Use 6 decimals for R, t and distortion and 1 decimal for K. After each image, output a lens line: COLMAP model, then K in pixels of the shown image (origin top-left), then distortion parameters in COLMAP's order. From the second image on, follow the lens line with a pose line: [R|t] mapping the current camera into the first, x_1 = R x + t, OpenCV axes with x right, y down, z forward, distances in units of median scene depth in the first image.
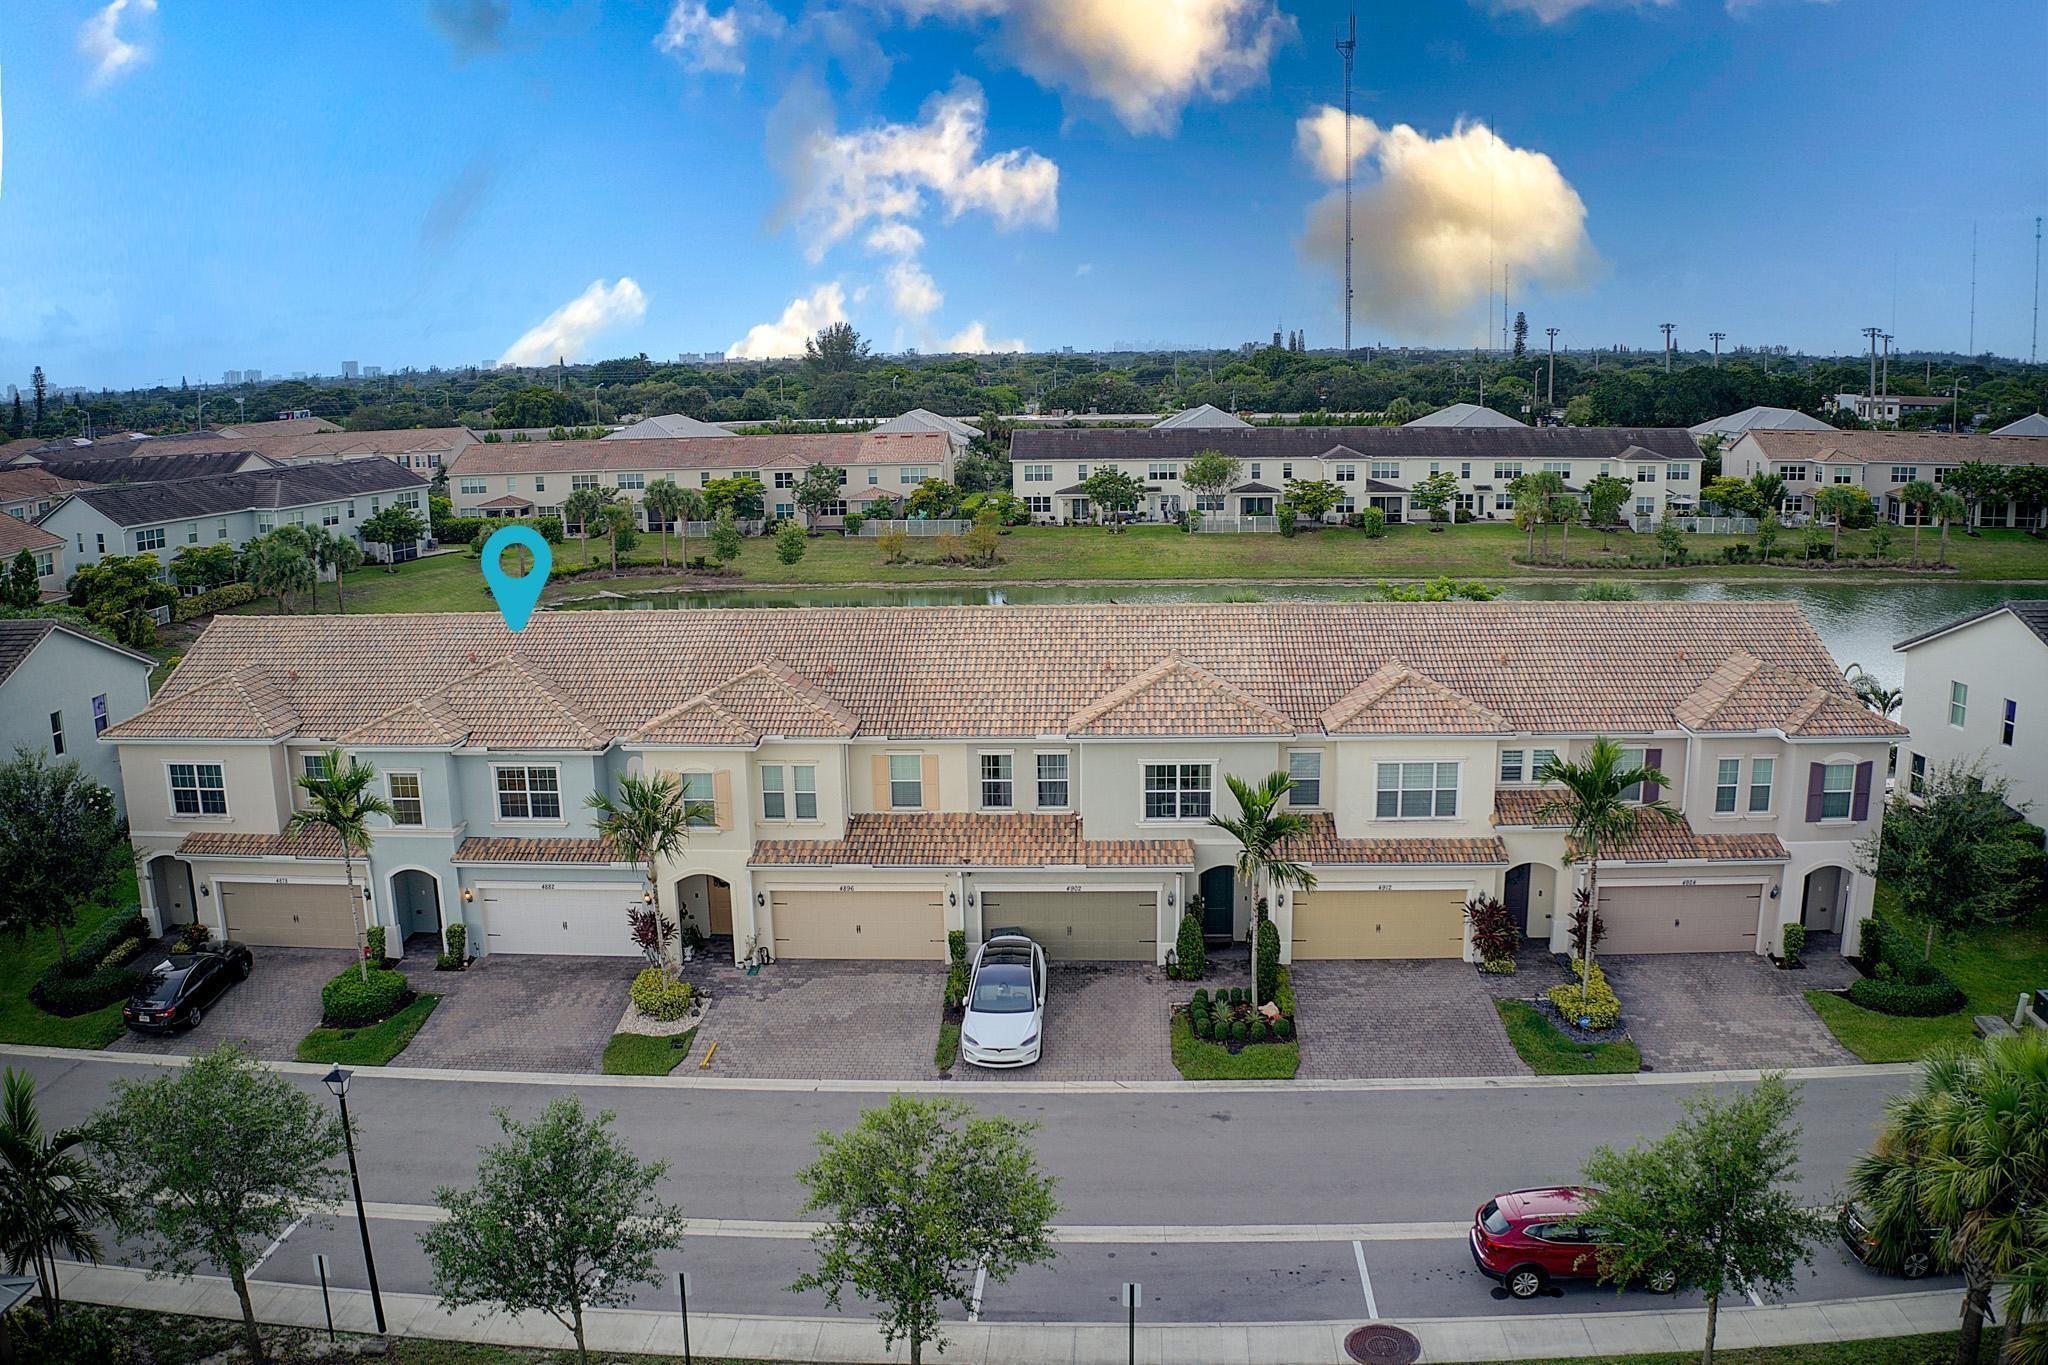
lens RADIAL K [[1624.3, 0, 1024.0], [0, 1624.3, 682.5], [0, 0, 1]] dist [-0.193331, 0.020157]
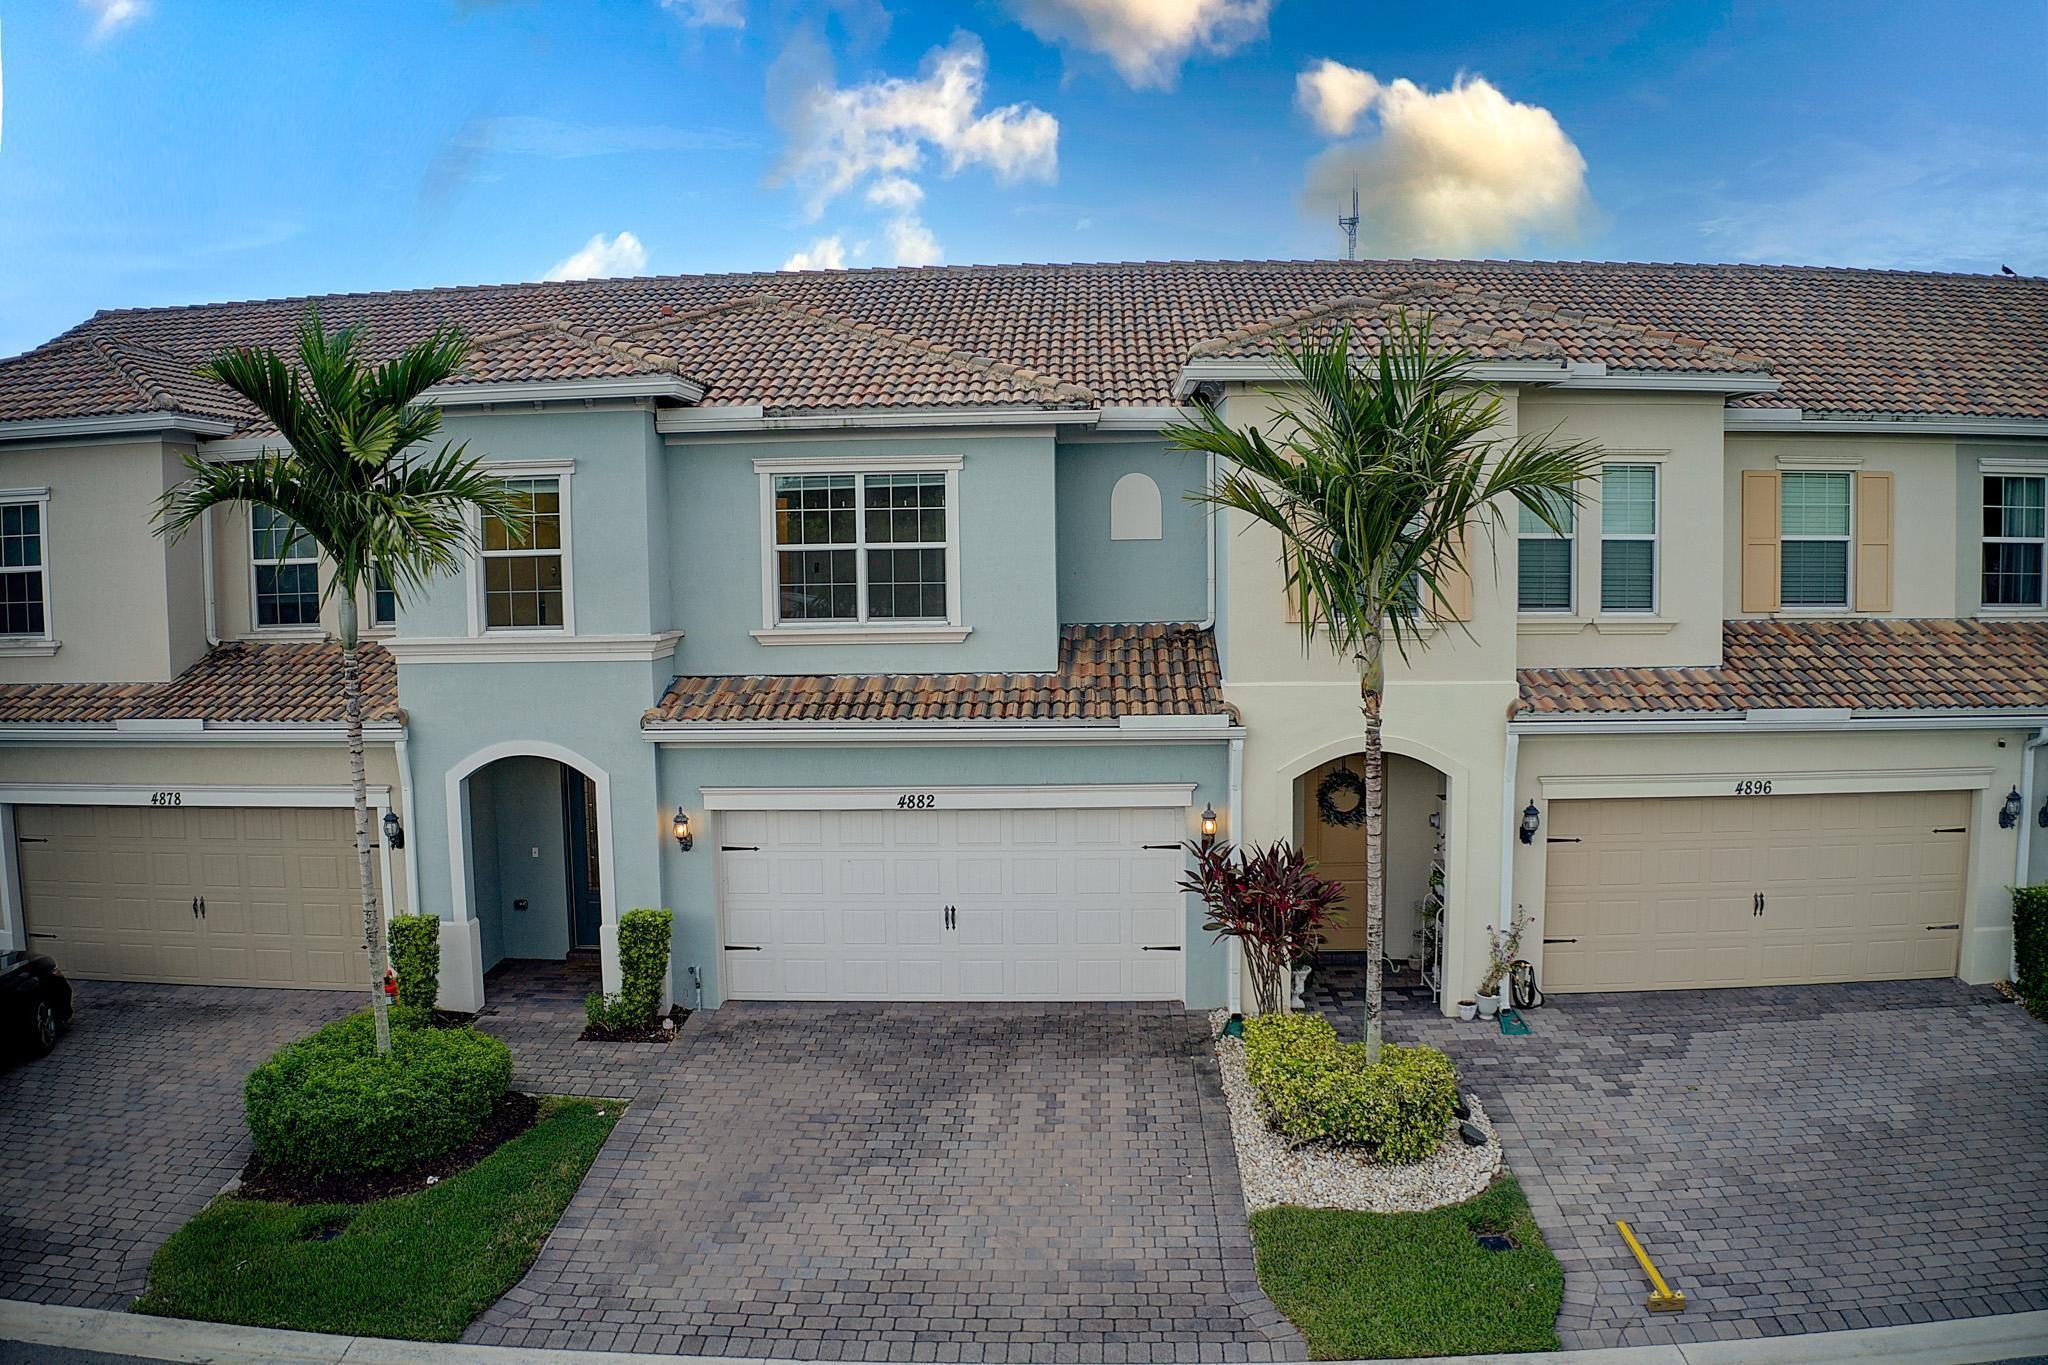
lens RADIAL K [[1624.3, 0, 1024.0], [0, 1624.3, 682.5], [0, 0, 1]] dist [-0.193331, 0.020157]
pose [[0.999965, 0.003226, 0.007733, -0.276804], [-0.002305, 0.993210, -0.116314, 0.143507], [-0.008055, 0.116292, 0.993182, 0.633428]]
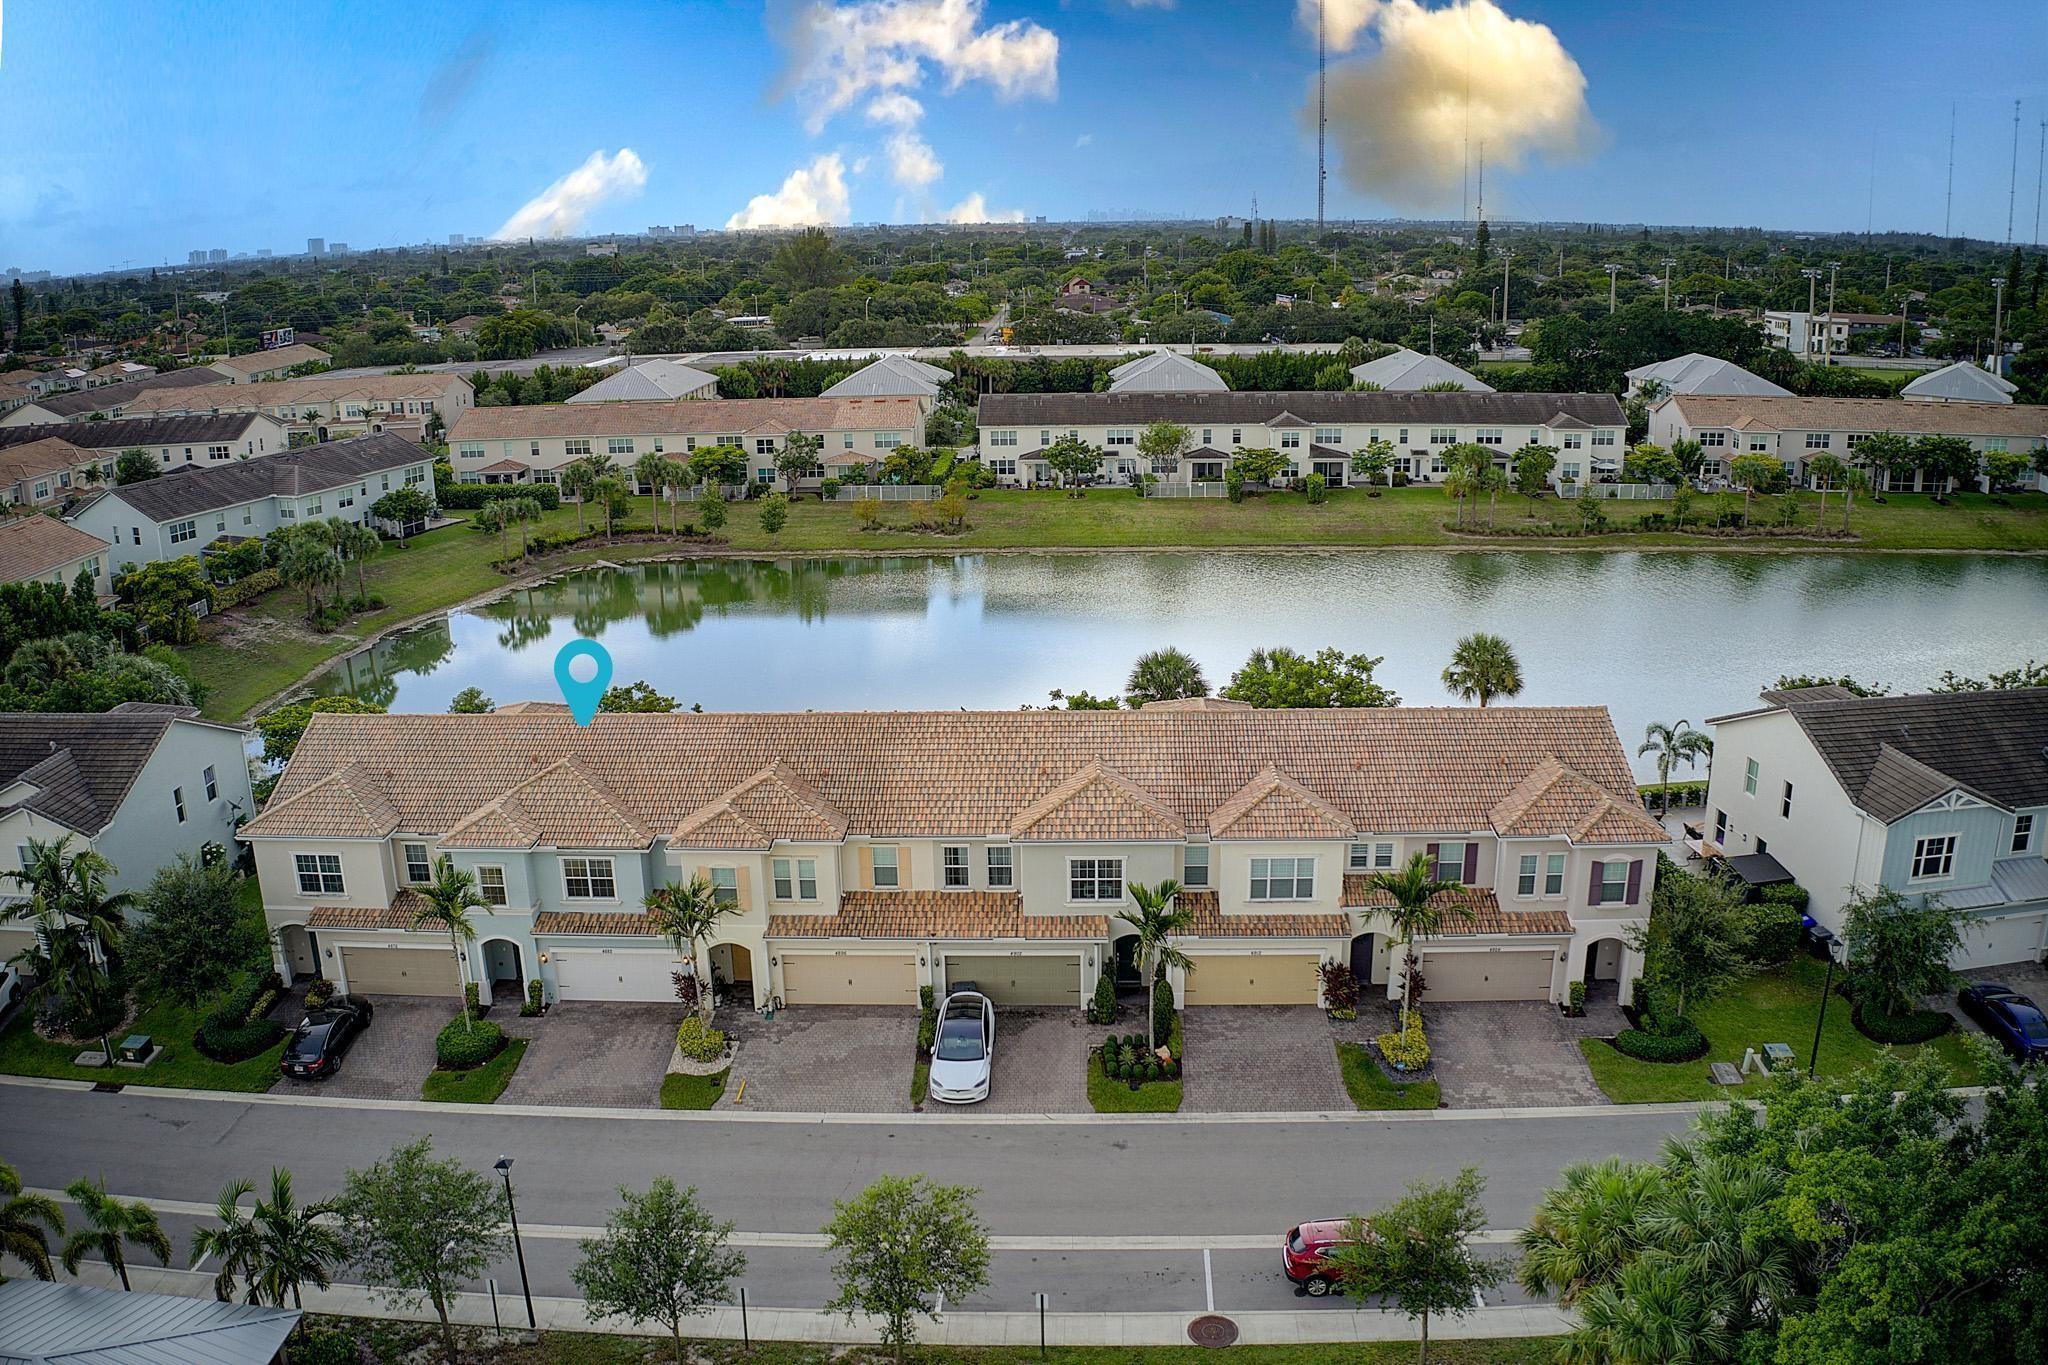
lens RADIAL K [[1624.3, 0, 1024.0], [0, 1624.3, 682.5], [0, 0, 1]] dist [-0.193331, 0.020157]
pose [[0.999869, -0.004495, 0.015566, 0.017606], [0.003245, 0.996836, 0.079421, -0.187875], [-0.015874, -0.079360, 0.996720, -0.267566]]
